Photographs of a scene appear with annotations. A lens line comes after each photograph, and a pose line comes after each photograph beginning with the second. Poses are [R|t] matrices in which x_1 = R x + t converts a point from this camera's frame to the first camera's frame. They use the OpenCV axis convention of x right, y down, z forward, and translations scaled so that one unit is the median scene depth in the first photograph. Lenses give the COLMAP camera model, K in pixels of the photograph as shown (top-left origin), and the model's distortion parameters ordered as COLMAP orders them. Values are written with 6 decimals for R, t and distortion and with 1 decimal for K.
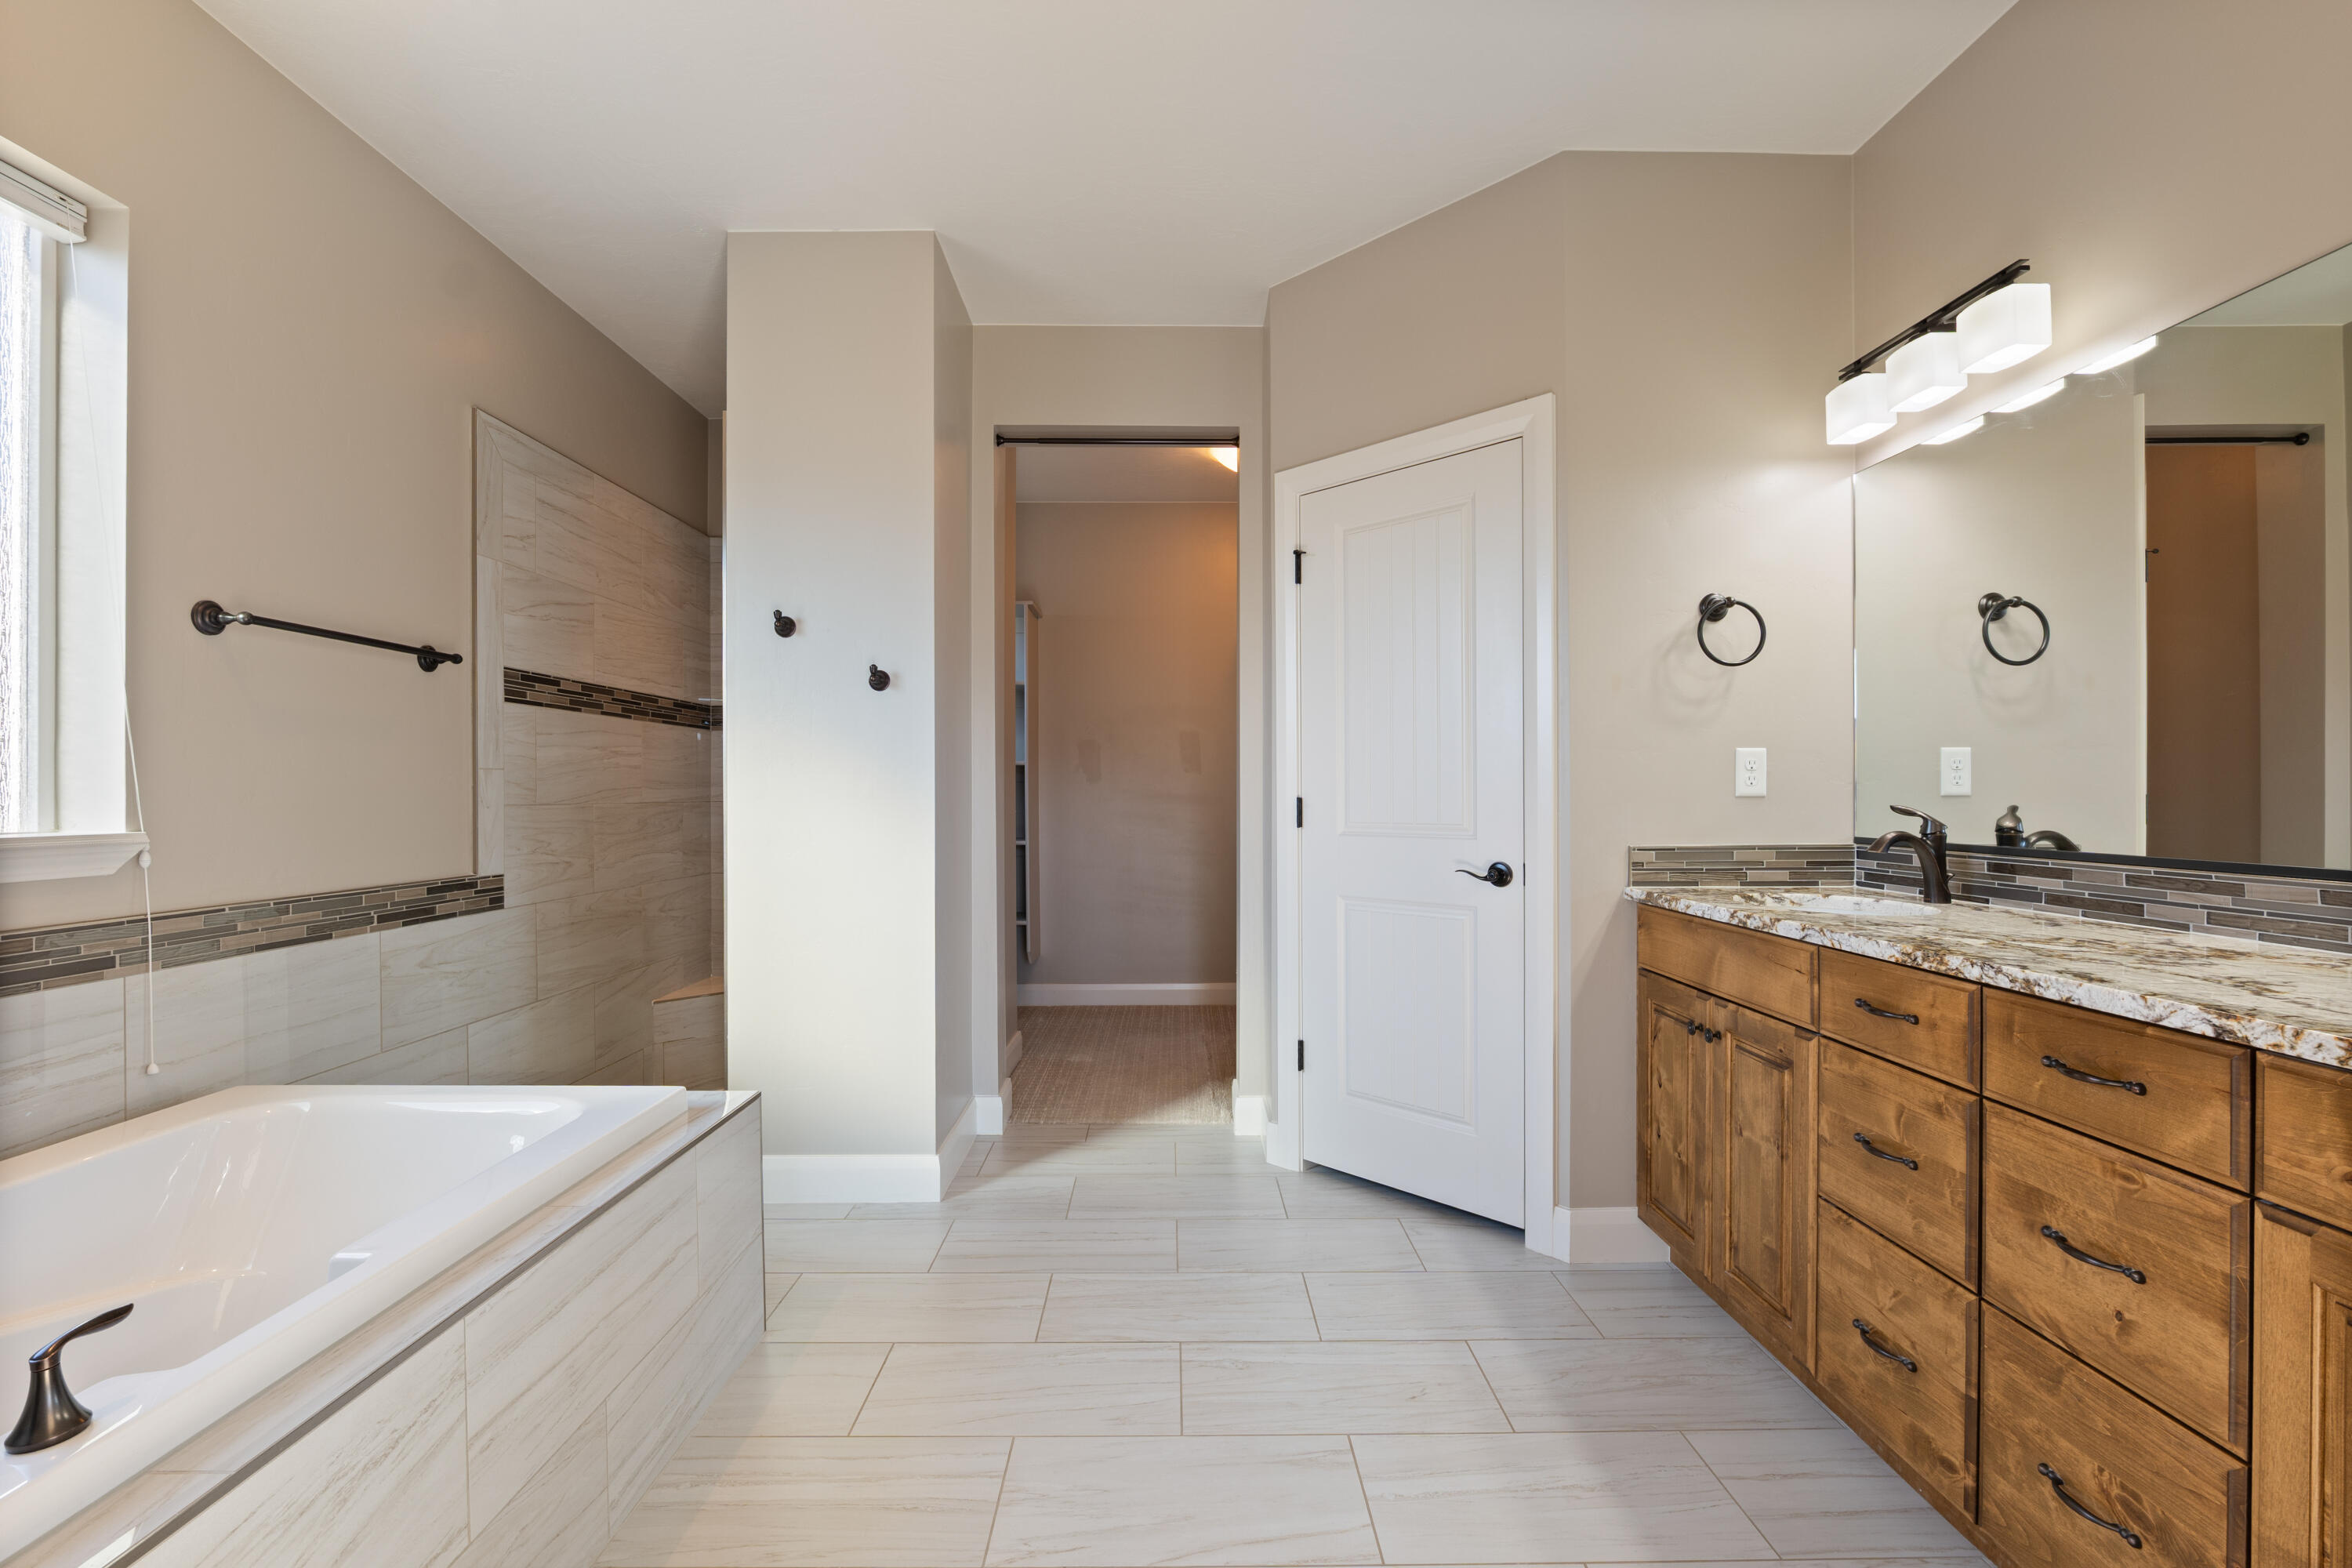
lens RADIAL K [[956.5, 0, 1173.7], [0, 956.5, 788.8], [0, 0, 1]] dist [-0.013122, 0.000756]
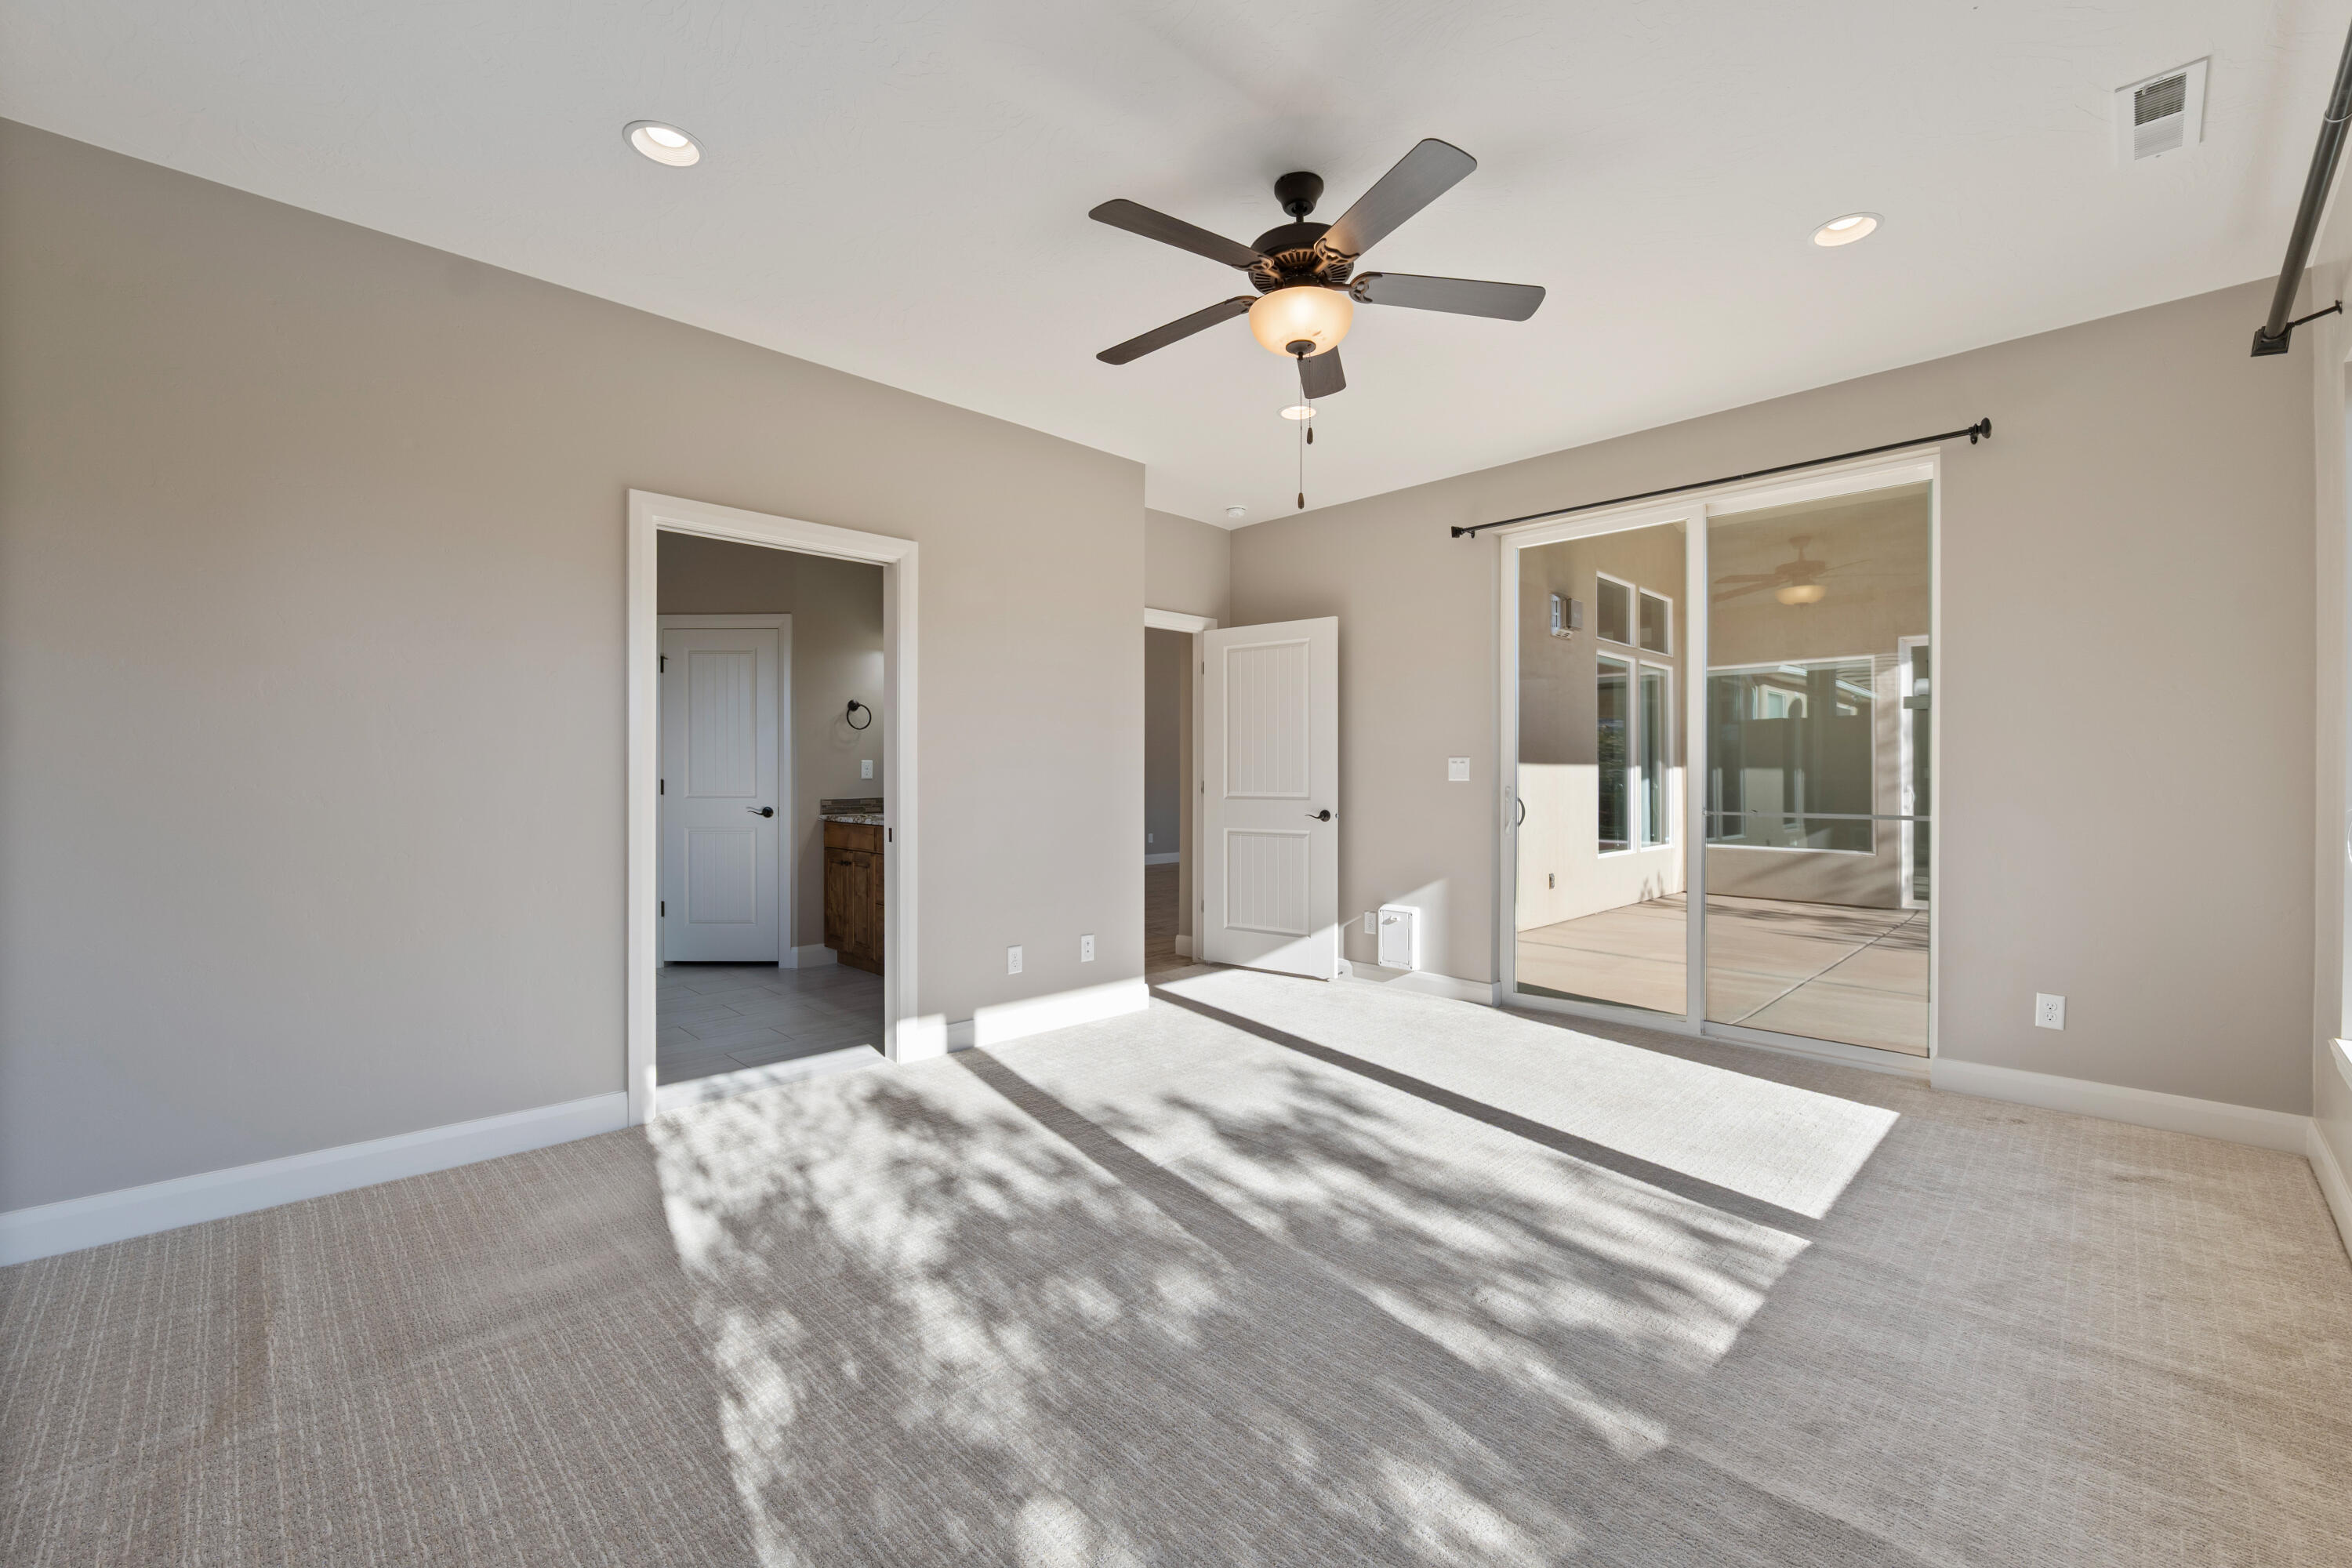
lens RADIAL K [[956.5, 0, 1173.7], [0, 956.5, 788.8], [0, 0, 1]] dist [-0.013122, 0.000756]
pose [[0.710544, -0.004306, 0.703640, -0.854983], [-0.006786, 0.999893, 0.012972, -0.006877], [-0.703620, -0.013992, 0.710438, -1.950626]]
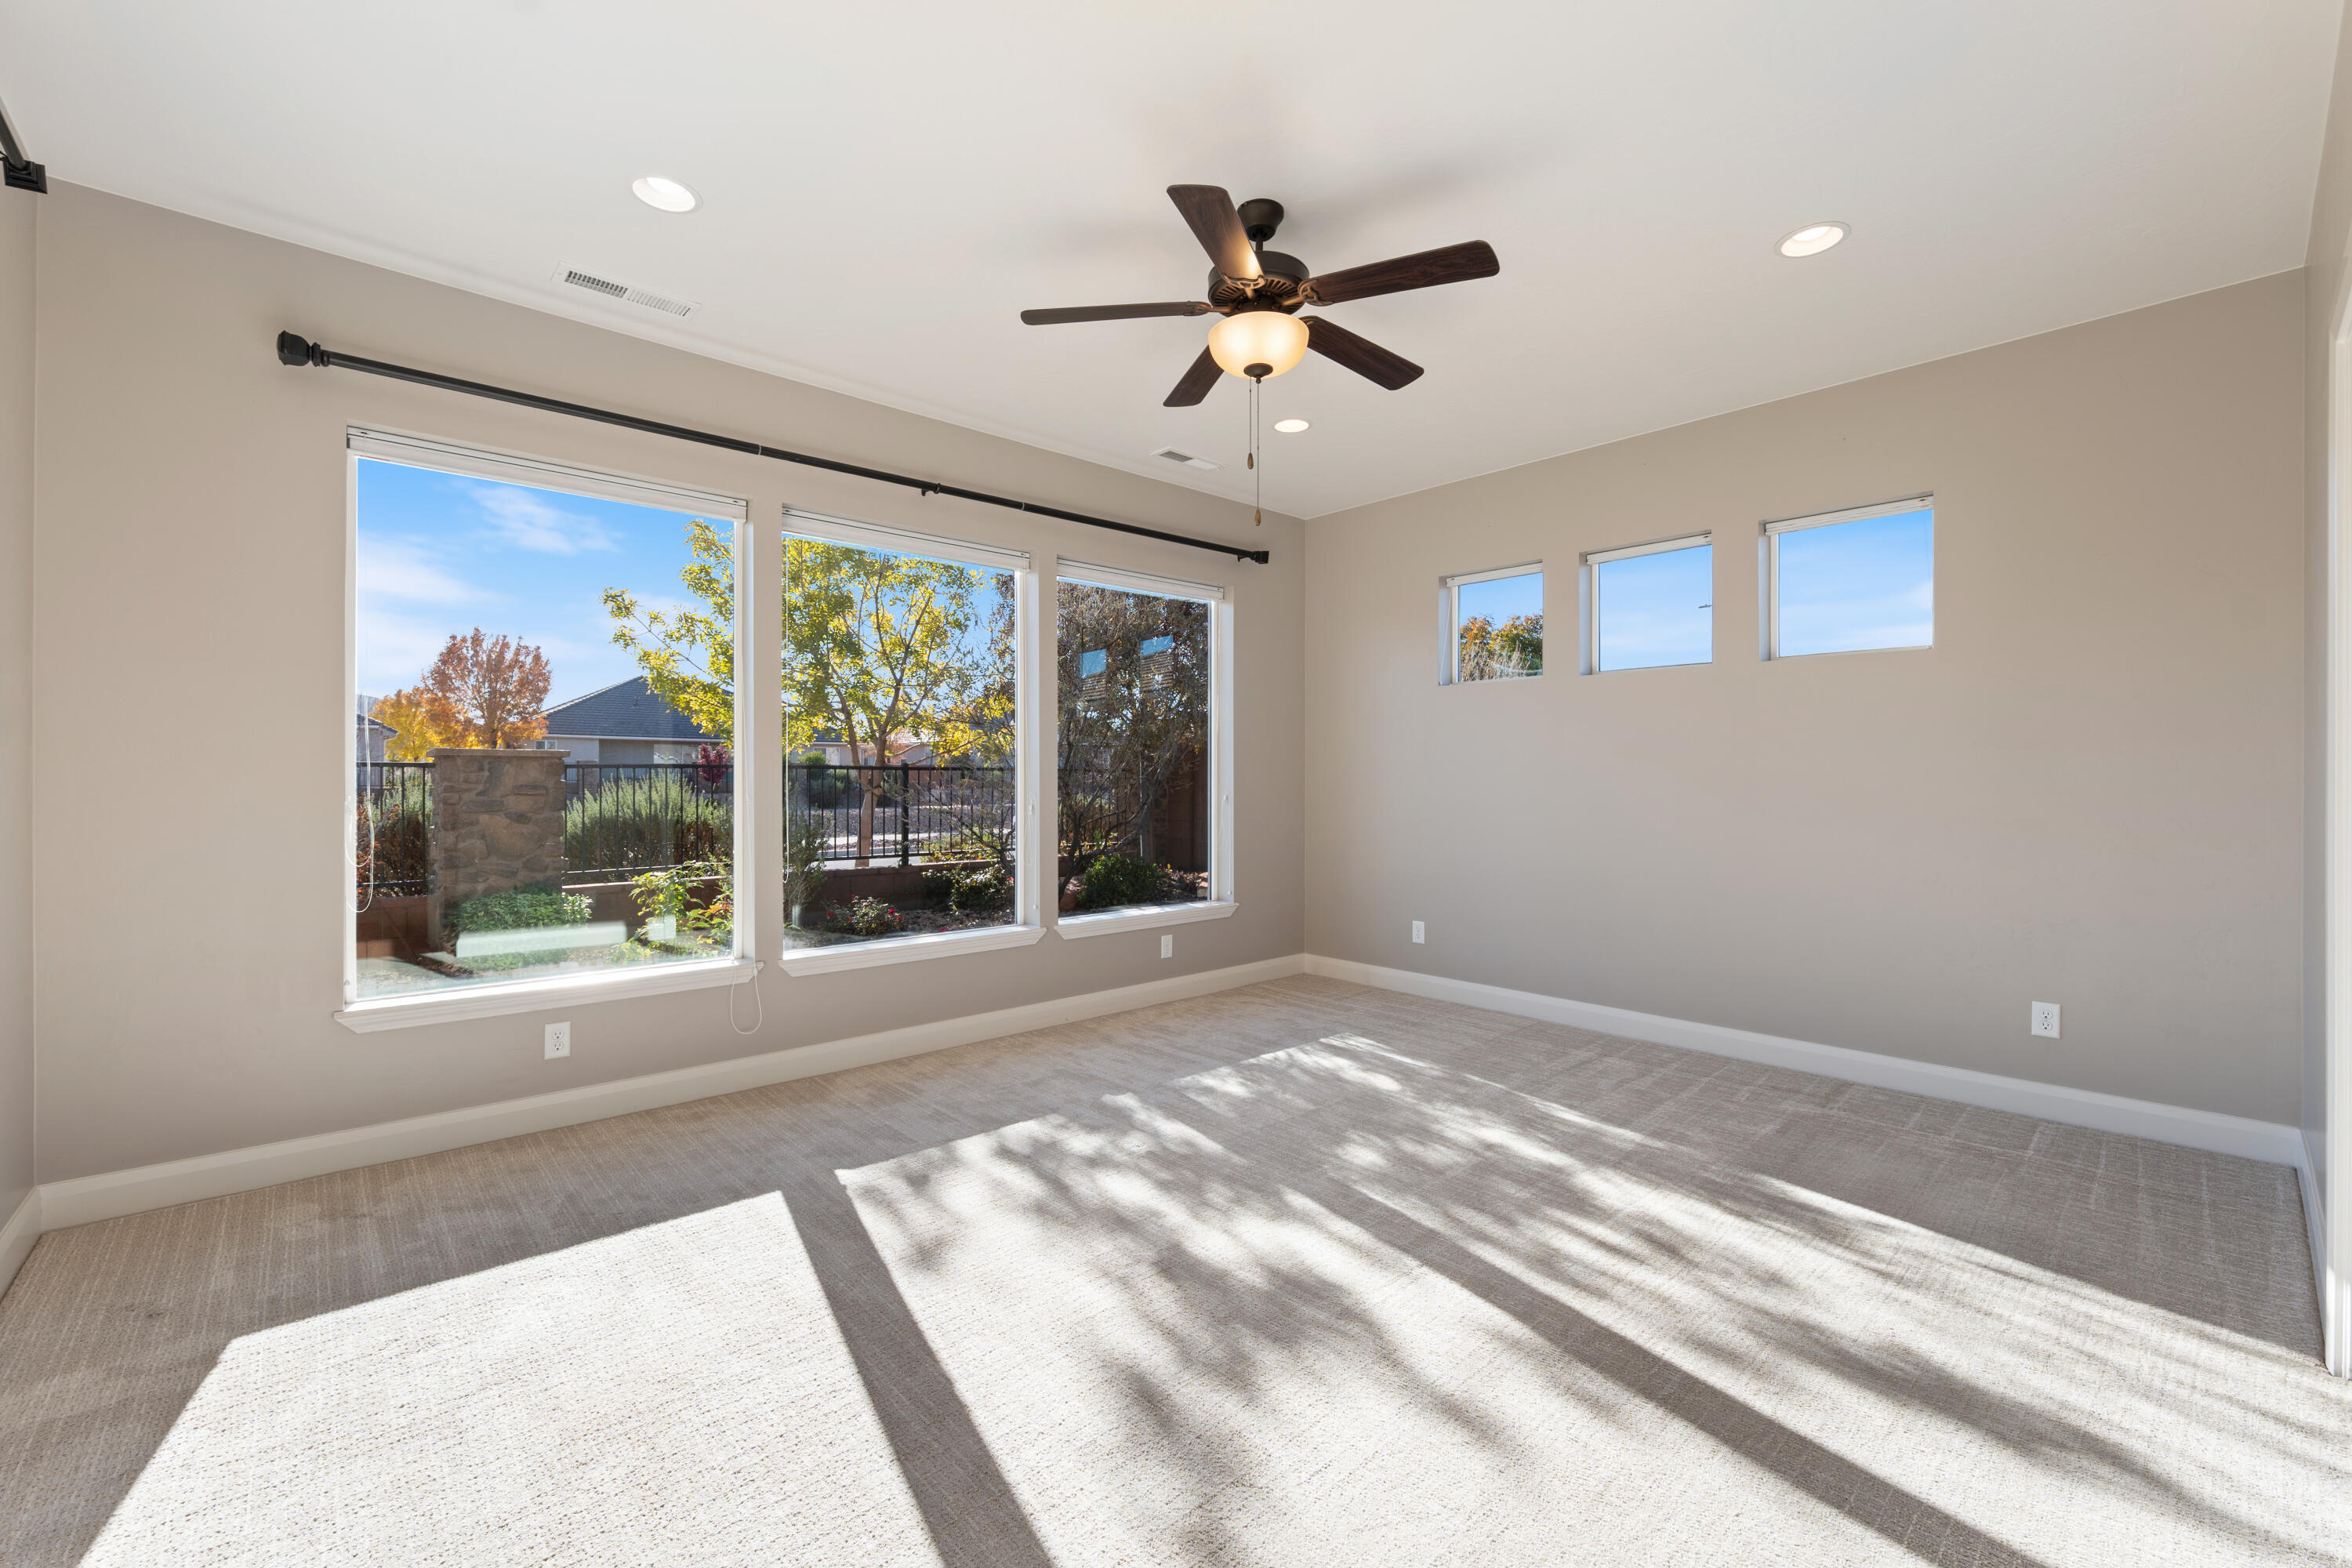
lens RADIAL K [[956.5, 0, 1173.7], [0, 956.5, 788.8], [0, 0, 1]] dist [-0.013122, 0.000756]
pose [[-0.735692, 0.006349, -0.677287, 1.464701], [0.000909, 0.999964, 0.008387, -0.007805], [0.677316, 0.005555, -0.735671, -0.030940]]
